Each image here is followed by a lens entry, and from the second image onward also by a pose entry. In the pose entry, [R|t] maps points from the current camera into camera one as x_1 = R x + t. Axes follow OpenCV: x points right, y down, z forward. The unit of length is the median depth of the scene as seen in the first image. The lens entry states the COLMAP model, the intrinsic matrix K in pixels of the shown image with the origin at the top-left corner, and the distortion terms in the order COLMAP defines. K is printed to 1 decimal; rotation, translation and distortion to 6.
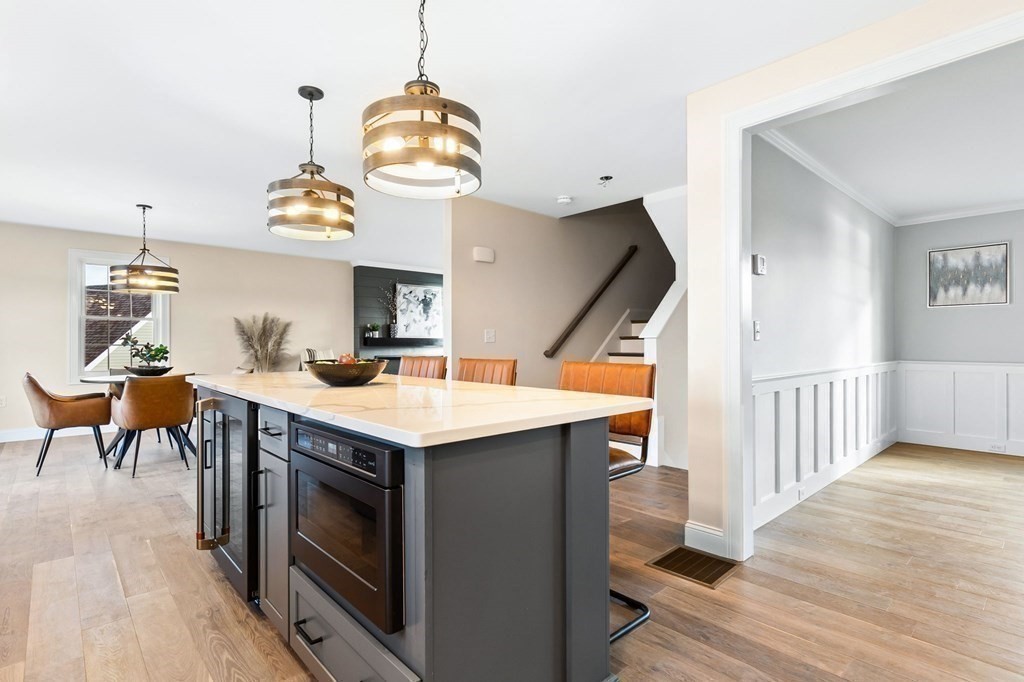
lens RADIAL K [[503.8, 0, 506.5], [0, 503.8, 342.9], [0, 0, 1]] dist [-0.001555, 0.000555]
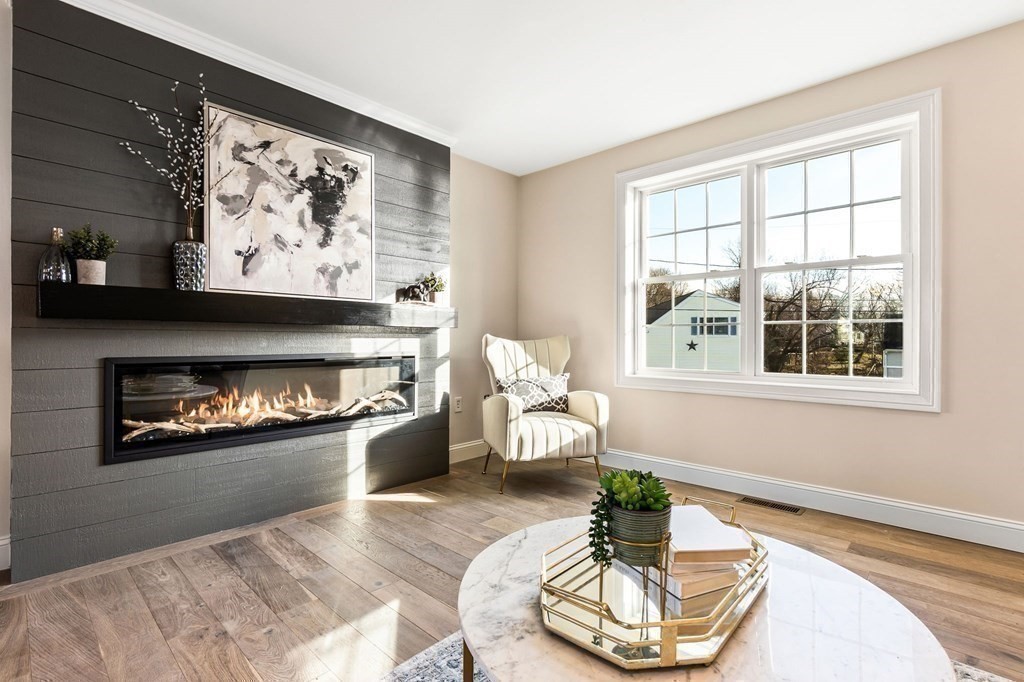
lens RADIAL K [[468.3, 0, 513.2], [0, 468.3, 334.0], [0, 0, 1]] dist [-0.000717, -0.000060]
pose [[0.995058, 0.010519, 0.098737, -0.068309], [-0.010159, 0.999940, -0.004155, 0.012316], [-0.098775, 0.003131, 0.995105, 0.700657]]
